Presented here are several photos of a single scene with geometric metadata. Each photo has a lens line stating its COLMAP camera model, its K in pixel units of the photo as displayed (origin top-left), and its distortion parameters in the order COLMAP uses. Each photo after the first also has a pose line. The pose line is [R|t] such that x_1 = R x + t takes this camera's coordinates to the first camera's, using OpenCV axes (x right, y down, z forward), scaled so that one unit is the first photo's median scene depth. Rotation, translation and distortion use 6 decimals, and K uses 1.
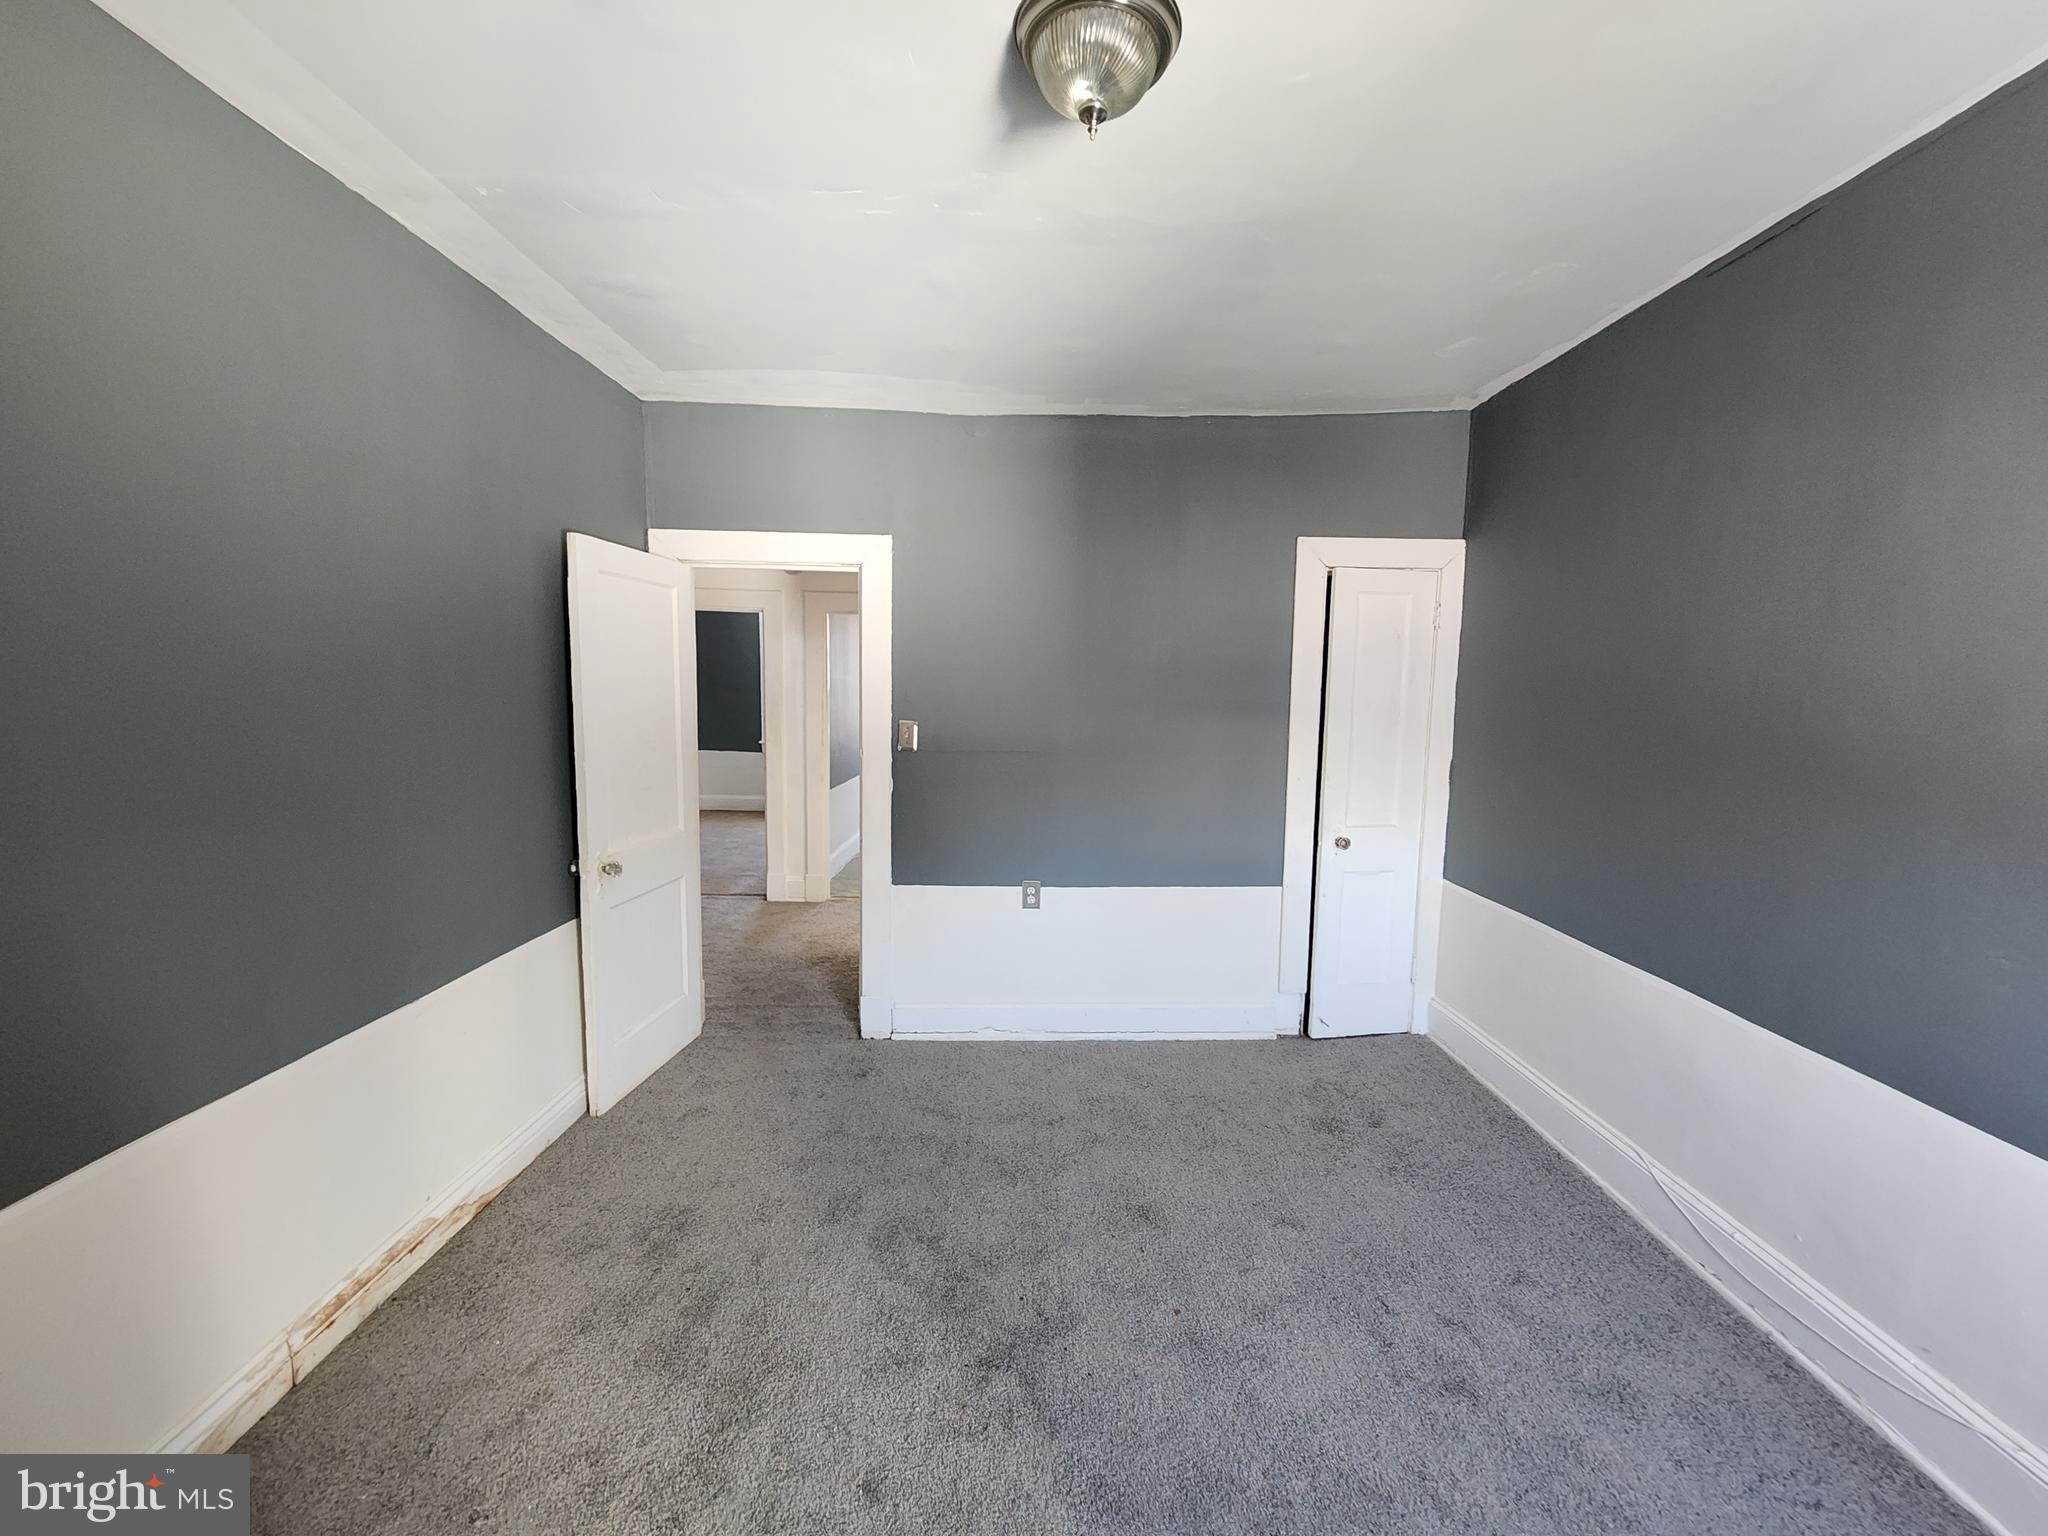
lens RADIAL K [[838.4, 0, 1043.2], [0, 838.4, 777.9], [0, 0, 1]] dist [0.000508, -0.000899]
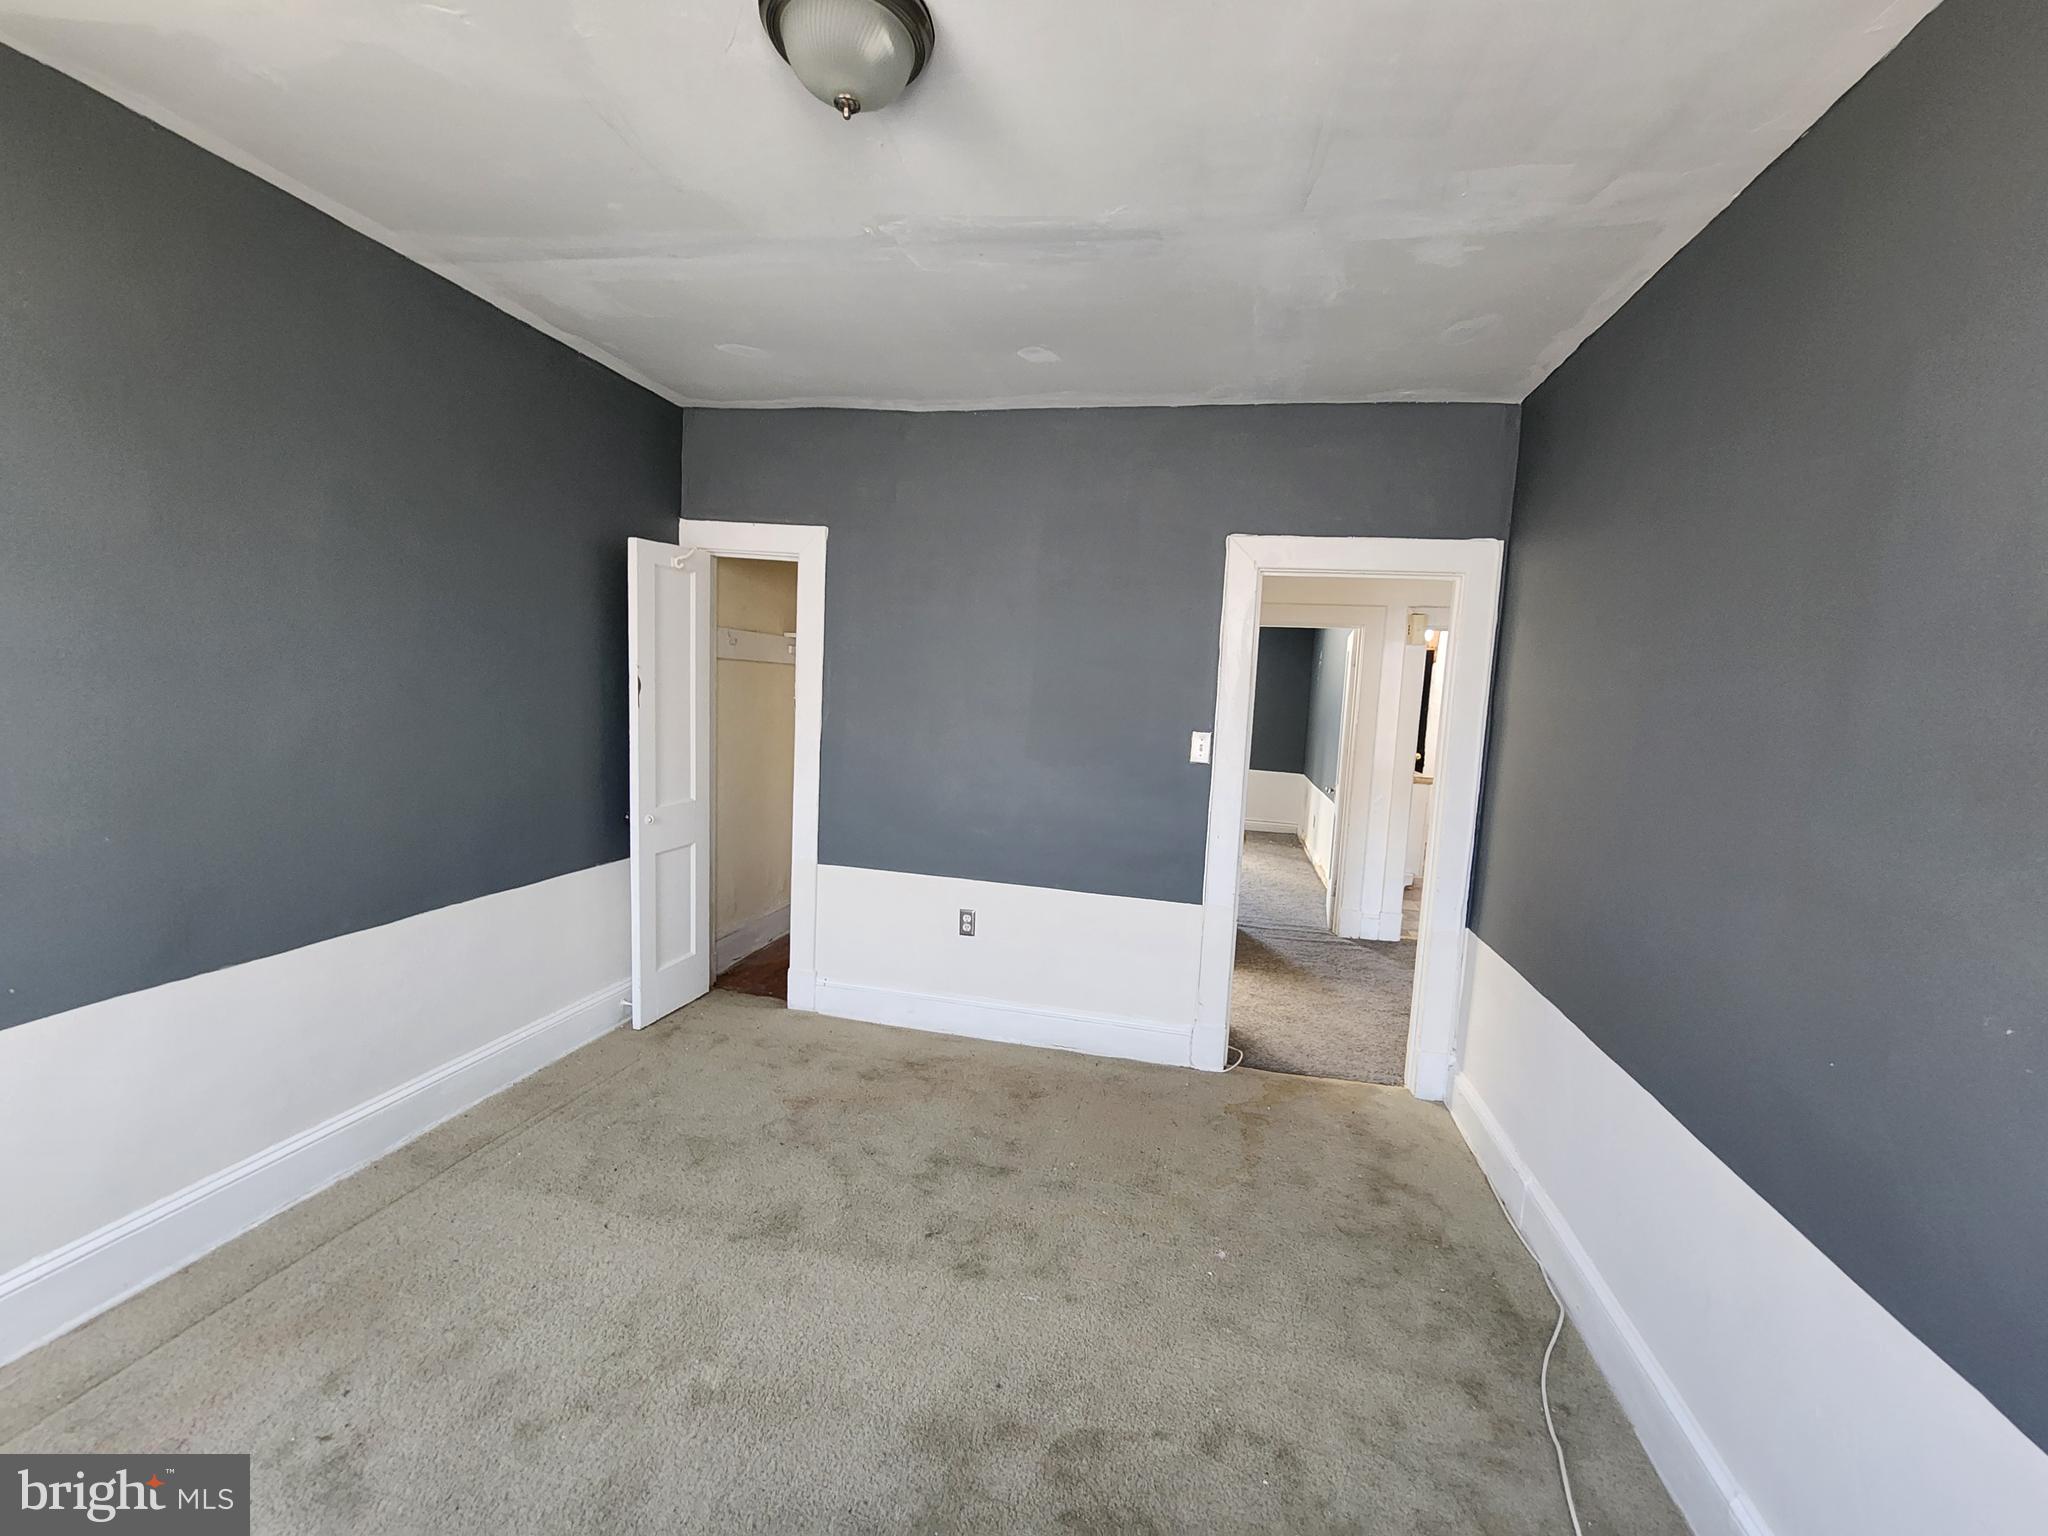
lens RADIAL K [[838.4, 0, 1043.2], [0, 838.4, 777.9], [0, 0, 1]] dist [0.000508, -0.000899]
pose [[0.975448, 0.072024, -0.208121, 0.291357], [-0.070133, 0.997402, 0.016460, -0.016252], [0.208766, -0.001460, 0.977965, 0.040536]]
